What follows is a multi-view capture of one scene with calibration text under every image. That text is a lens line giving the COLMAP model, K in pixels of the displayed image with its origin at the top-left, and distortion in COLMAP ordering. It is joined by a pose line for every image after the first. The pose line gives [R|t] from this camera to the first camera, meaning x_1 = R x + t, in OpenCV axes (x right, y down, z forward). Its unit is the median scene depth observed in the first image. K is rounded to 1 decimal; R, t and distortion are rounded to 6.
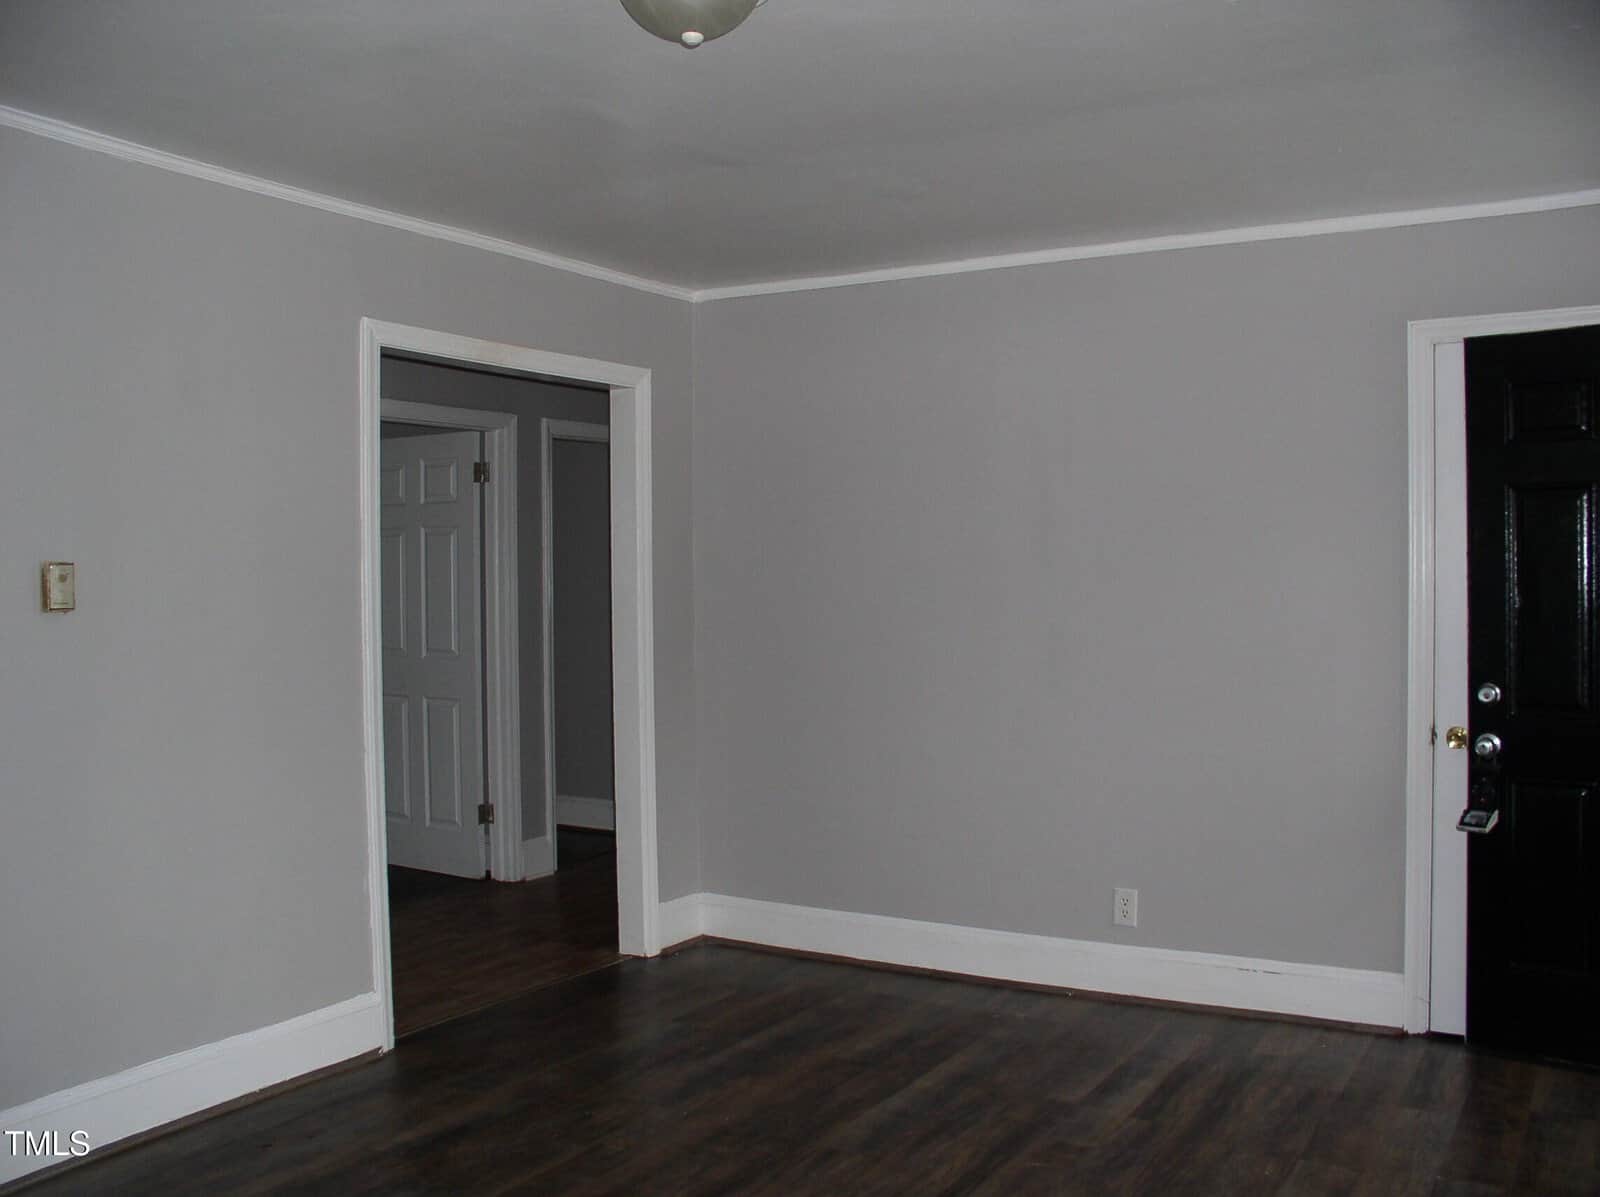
lens RADIAL K [[1517.2, 0, 800.0], [0, 1517.2, 598.5], [0, 0, 1]] dist [-0.209782, 0.252977]
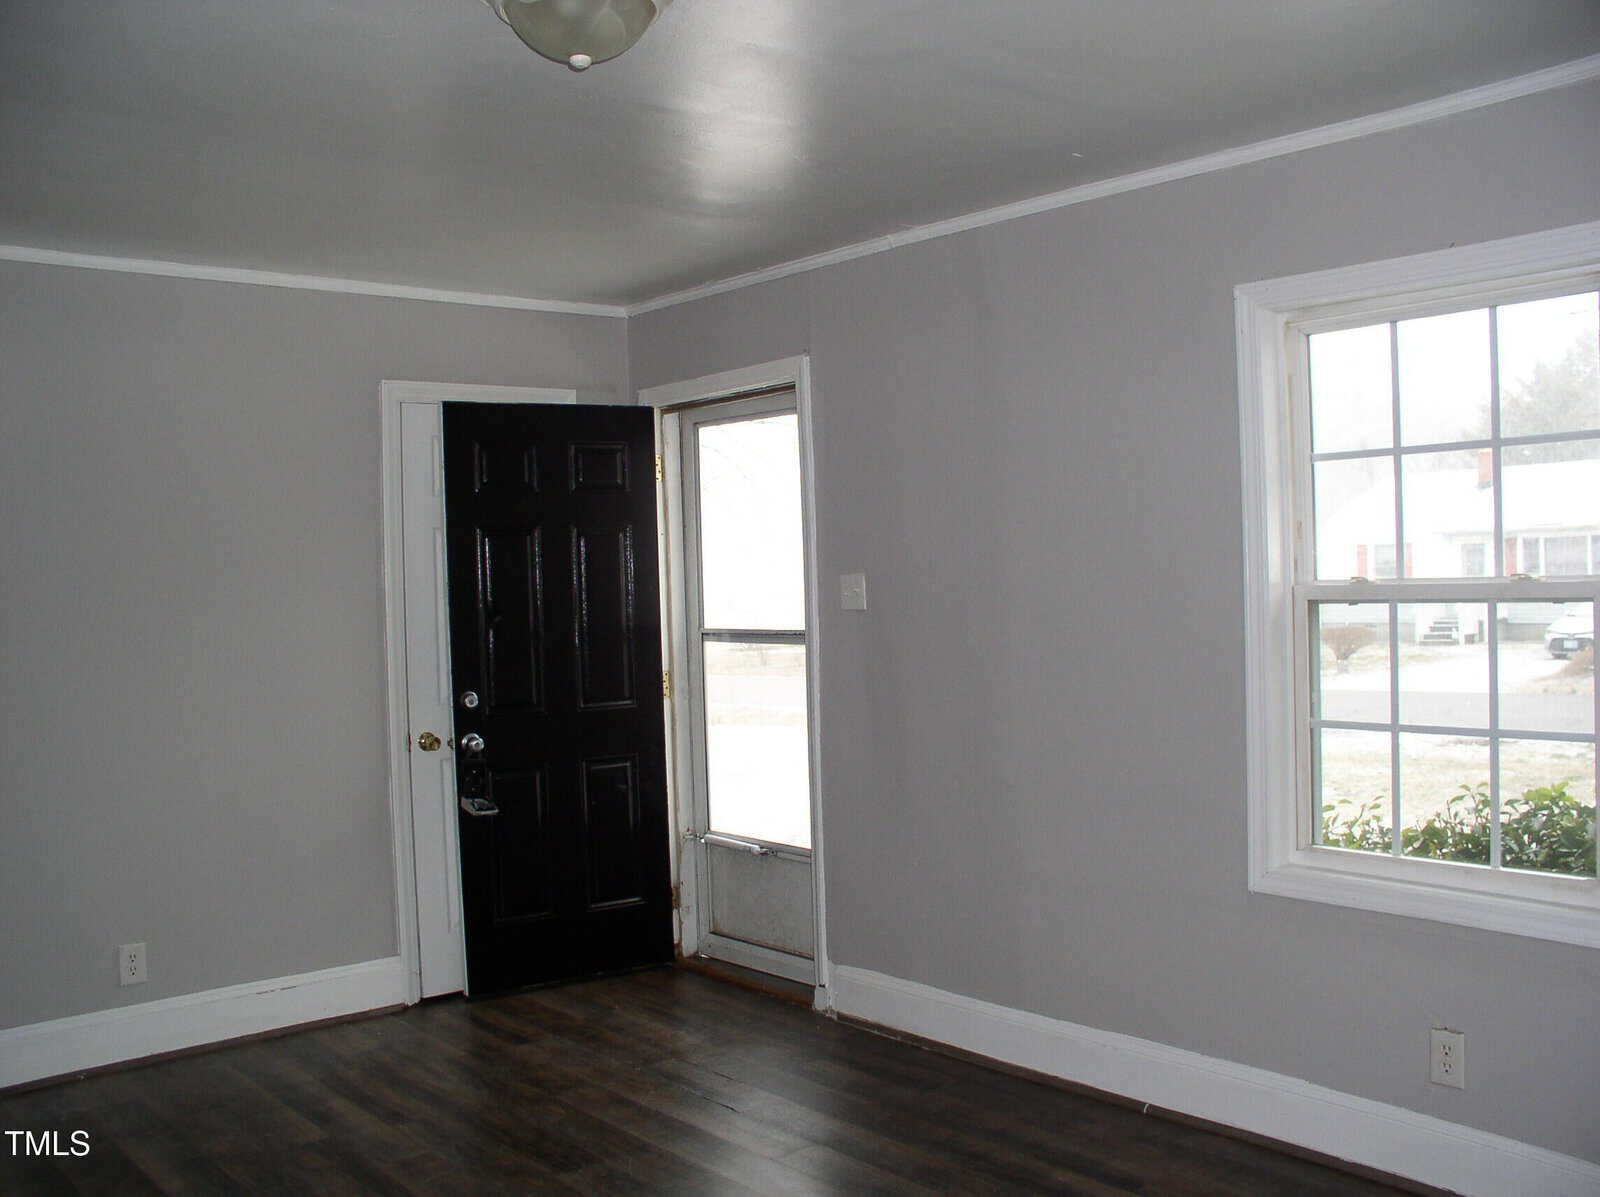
lens RADIAL K [[1517.2, 0, 800.0], [0, 1517.2, 598.5], [0, 0, 1]] dist [-0.209782, 0.252977]
pose [[0.328675, -0.017755, 0.944276, -0.594314], [0.042110, 0.999104, 0.004129, -0.011750], [-0.943504, 0.038406, 0.329128, 0.337421]]
